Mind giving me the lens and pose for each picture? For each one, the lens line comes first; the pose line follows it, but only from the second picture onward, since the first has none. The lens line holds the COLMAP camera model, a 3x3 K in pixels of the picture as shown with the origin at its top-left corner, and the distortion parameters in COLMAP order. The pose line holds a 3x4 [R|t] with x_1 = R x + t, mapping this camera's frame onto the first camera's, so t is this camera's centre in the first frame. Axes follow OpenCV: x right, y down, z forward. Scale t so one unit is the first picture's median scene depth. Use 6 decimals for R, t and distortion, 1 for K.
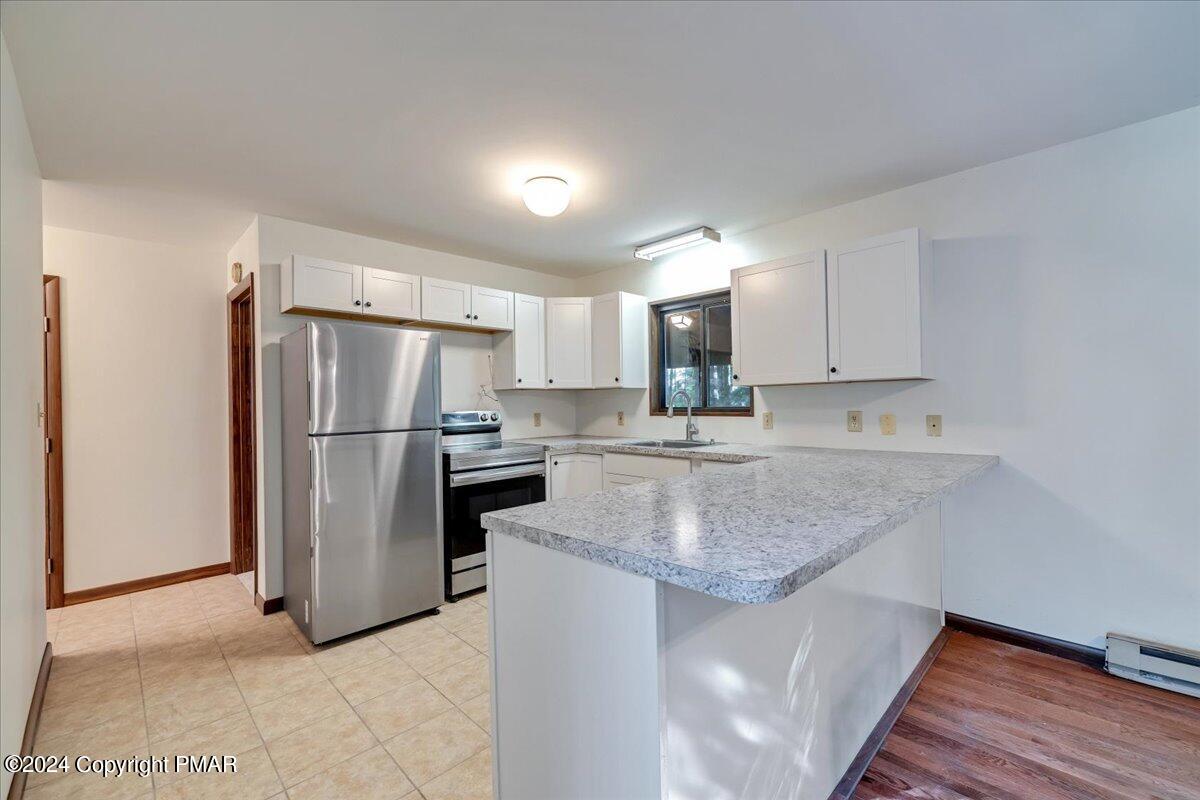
lens RADIAL K [[499.4, 0, 604.0], [0, 499.4, 401.3], [0, 0, 1]] dist [0.002314, 0.000046]
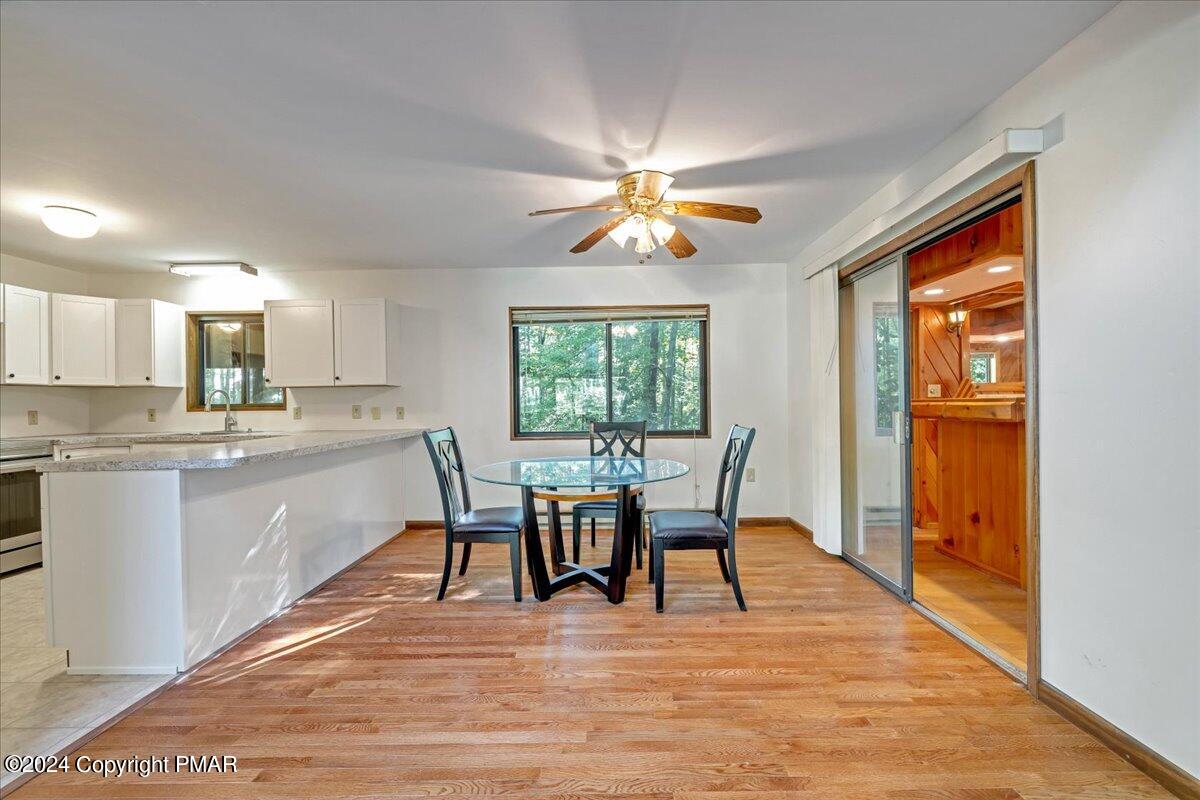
lens RADIAL K [[507.9, 0, 608.6], [0, 507.9, 402.6], [0, 0, 1]] dist [-0.001694, 0.000935]
pose [[0.715808, 0.005975, 0.698271, -0.029108], [-0.000818, 0.999970, -0.007718, 0.017855], [-0.698296, 0.004954, 0.715792, -0.530527]]
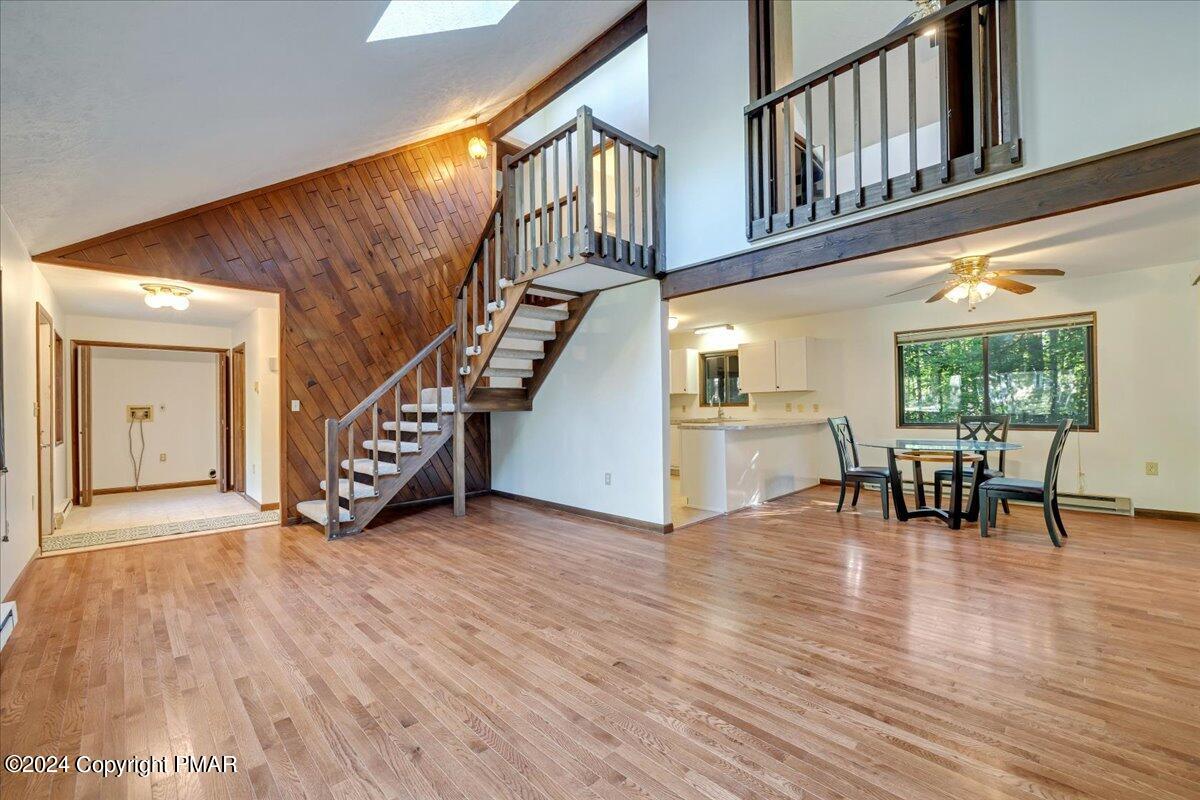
lens RADIAL K [[501.5, 0, 600.6], [0, 501.5, 399.2], [0, 0, 1]] dist [-0.000869, 0.000529]
pose [[0.999632, -0.001955, -0.027049, -0.288212], [0.001709, 0.999957, -0.009141, 0.015878], [0.027065, 0.009091, 0.999592, -1.200745]]
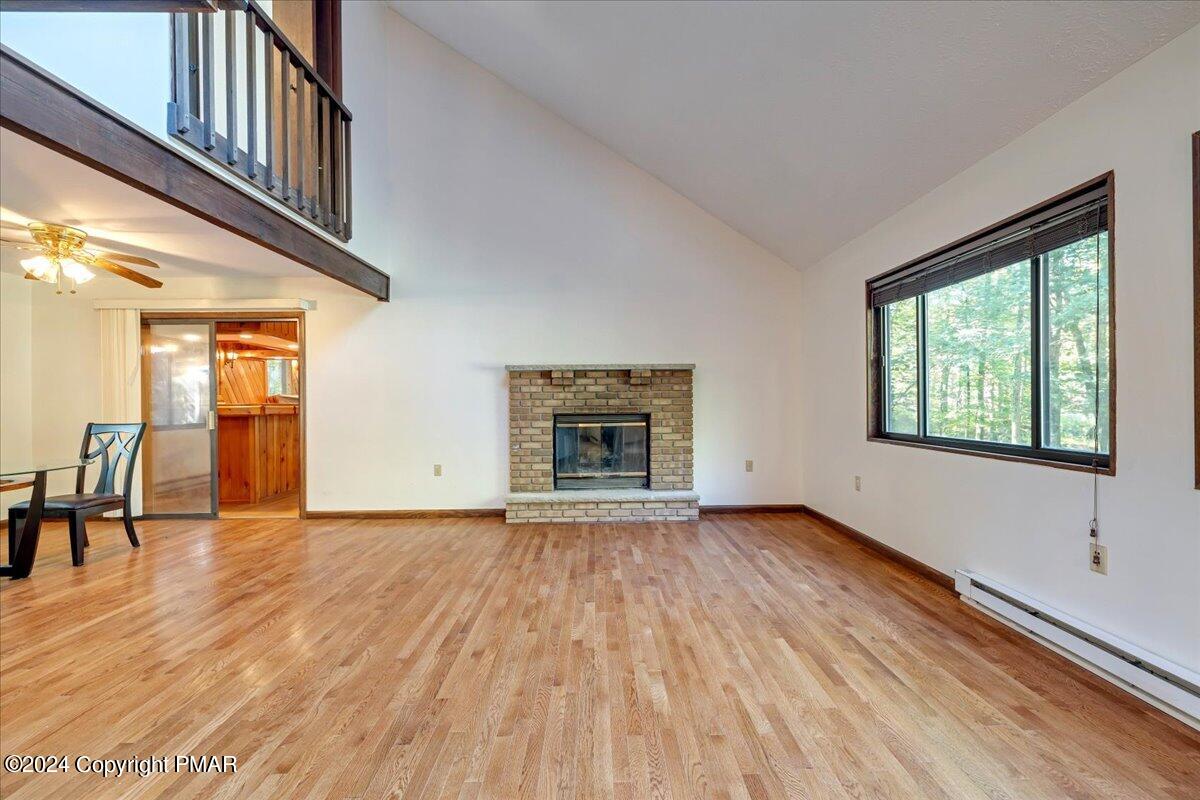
lens RADIAL K [[500.6, 0, 602.9], [0, 500.6, 402.6], [0, 0, 1]] dist [-0.001087, 0.000788]
pose [[-0.714121, 0.020396, 0.699725, -0.832579], [0.018162, 0.999779, -0.010607, 0.034591], [-0.699787, 0.005133, -0.714334, -0.077180]]
